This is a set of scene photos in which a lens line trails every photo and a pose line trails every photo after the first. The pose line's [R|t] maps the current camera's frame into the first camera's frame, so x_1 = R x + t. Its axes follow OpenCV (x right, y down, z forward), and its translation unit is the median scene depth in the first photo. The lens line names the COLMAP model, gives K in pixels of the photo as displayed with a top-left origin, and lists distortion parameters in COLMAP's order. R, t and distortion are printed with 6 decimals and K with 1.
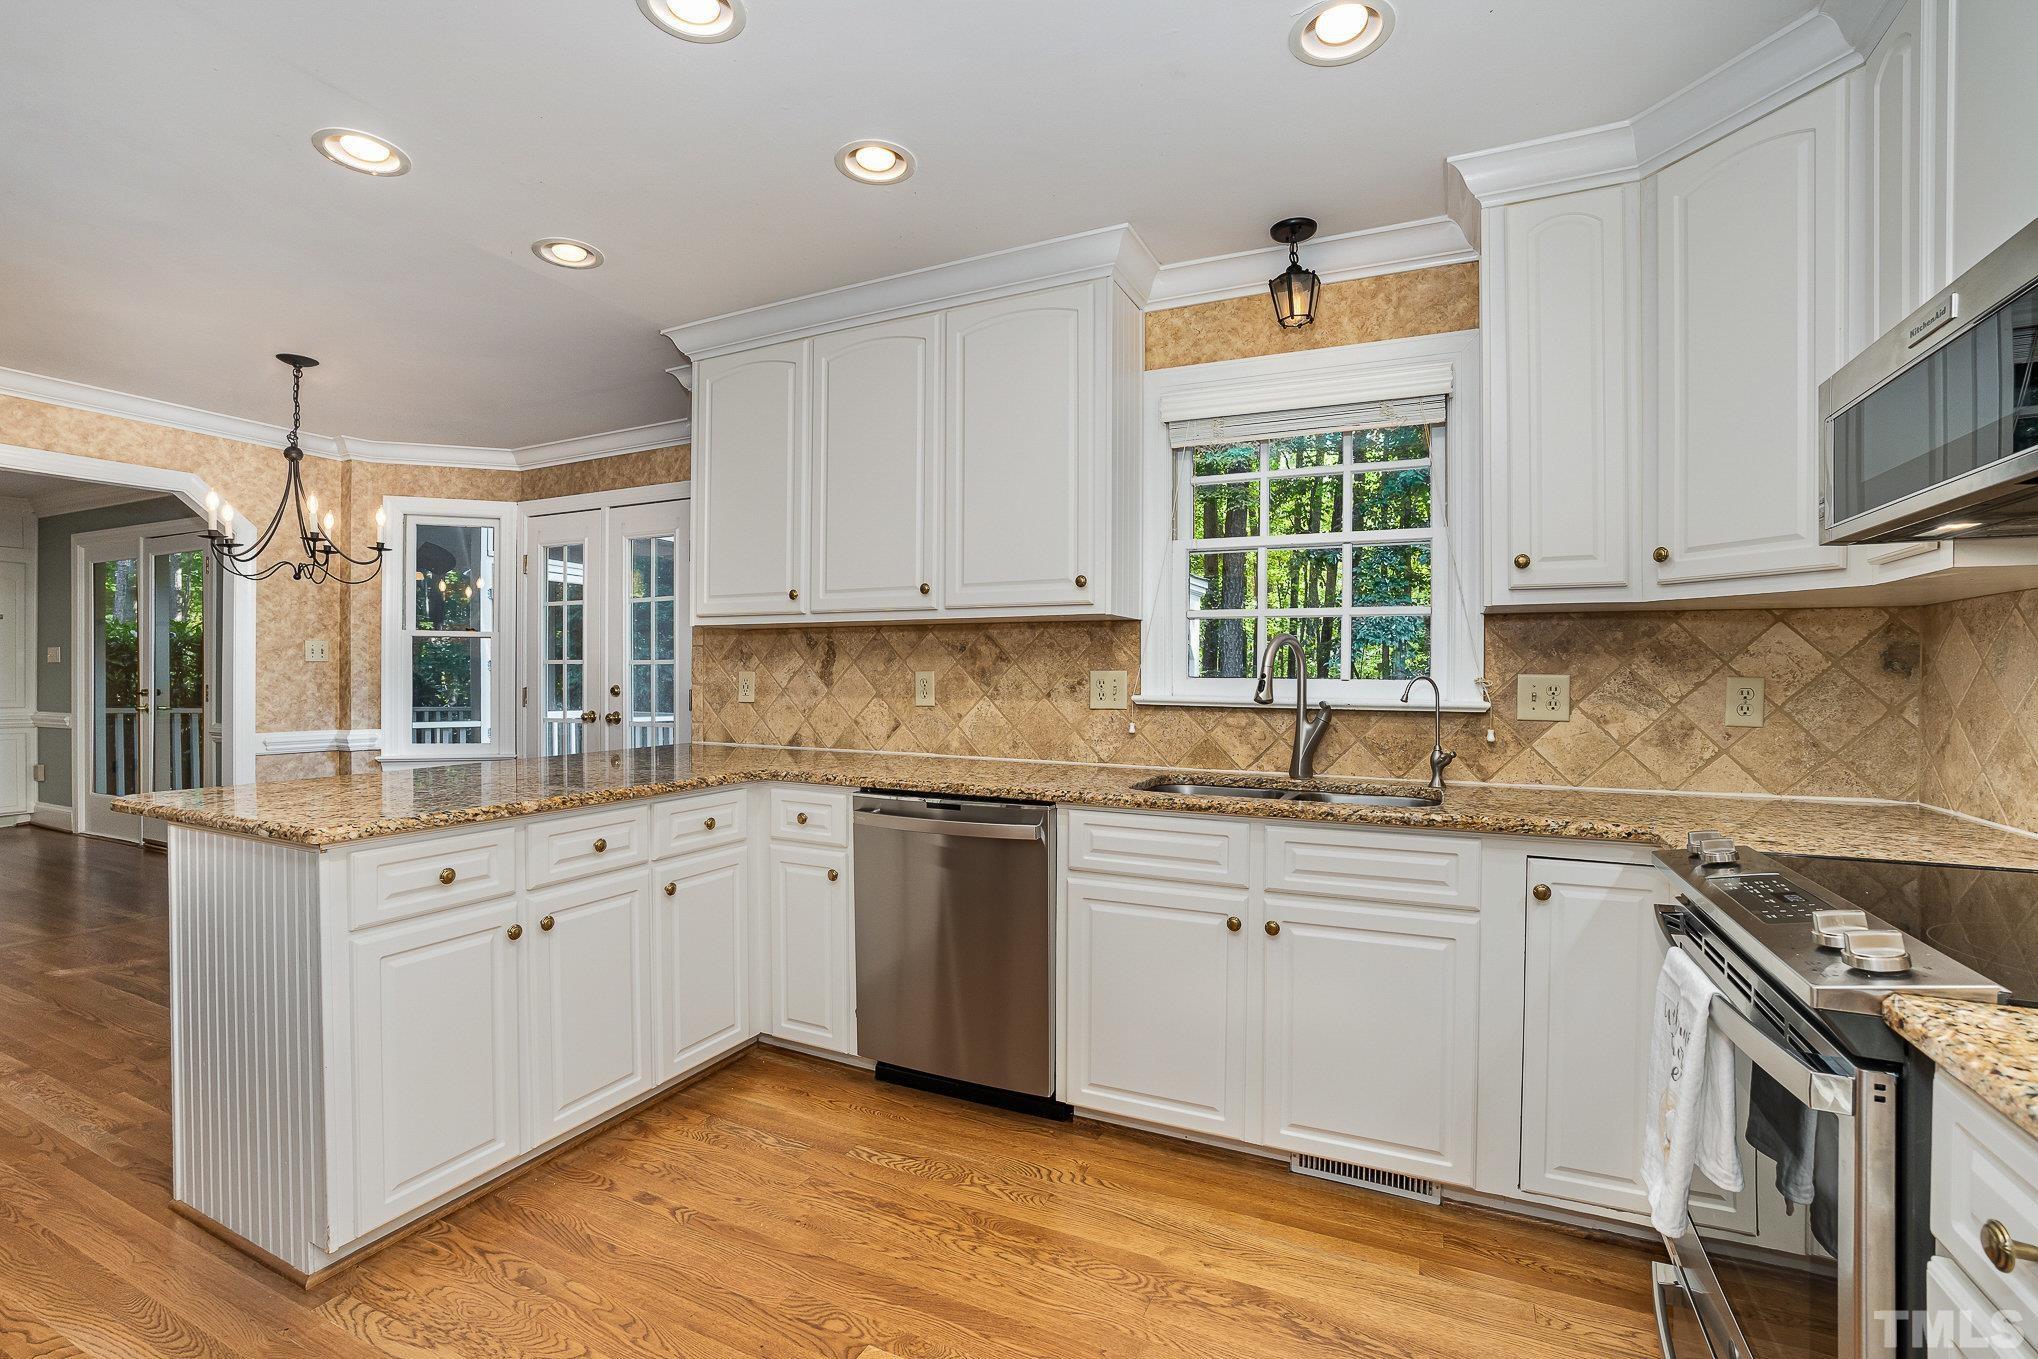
lens RADIAL K [[902.9, 0, 1029.6], [0, 902.9, 675.7], [0, 0, 1]] dist [-0.066499, 0.038927]
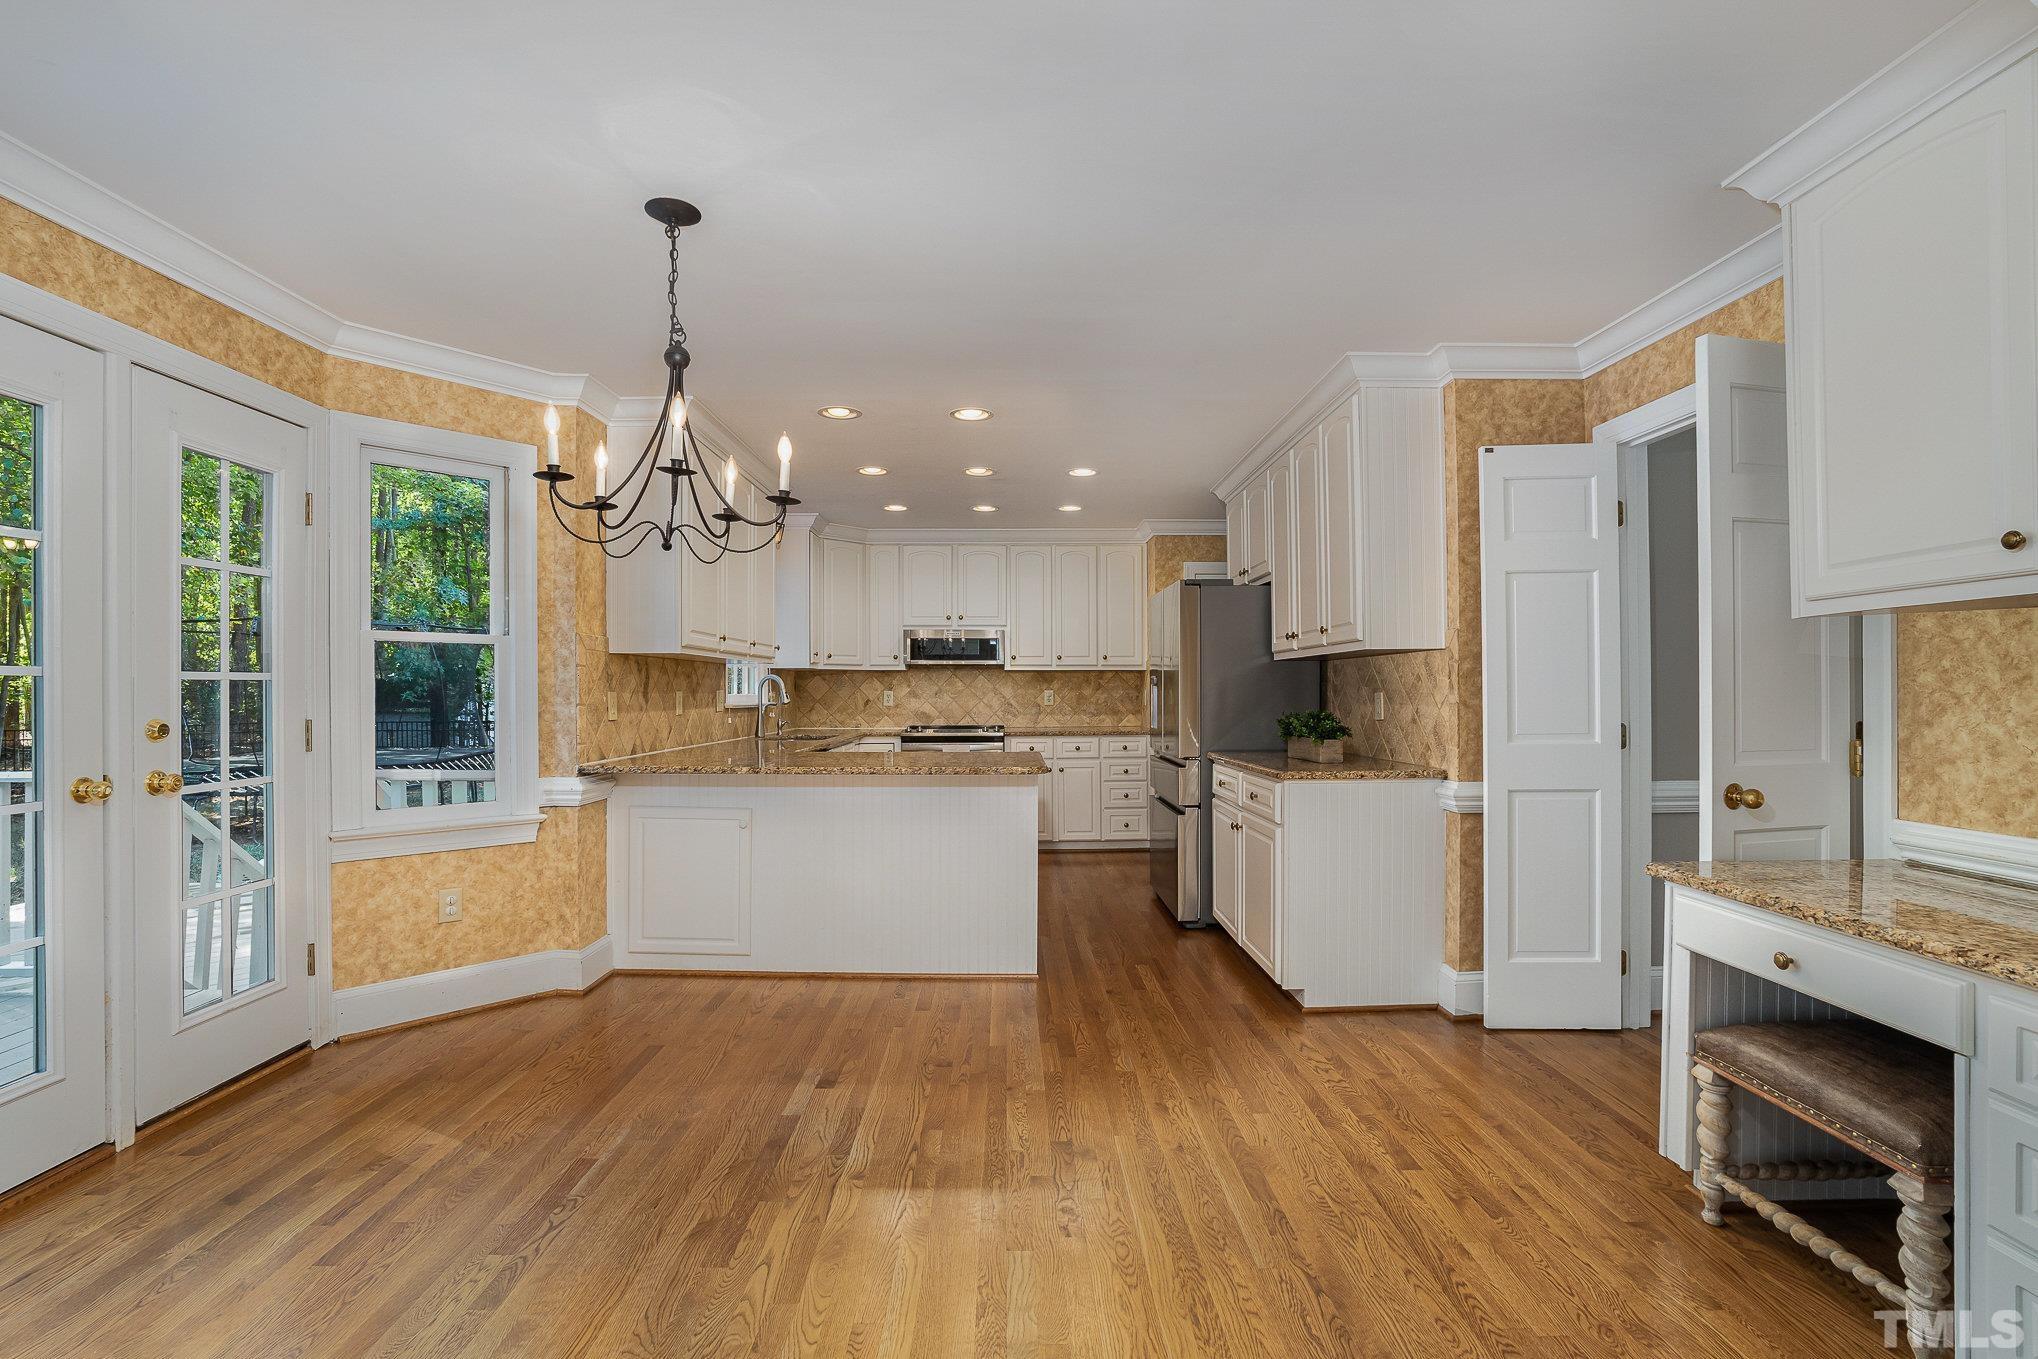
lens RADIAL K [[911.4, 0, 1016.2], [0, 911.4, 688.0], [0, 0, 1]] dist [-0.049088, 0.017695]
pose [[-0.434256, 0.003937, 0.900781, -1.145782], [0.005912, 0.999981, -0.001521, -0.005643], [-0.900770, 0.004665, -0.434271, 0.820246]]
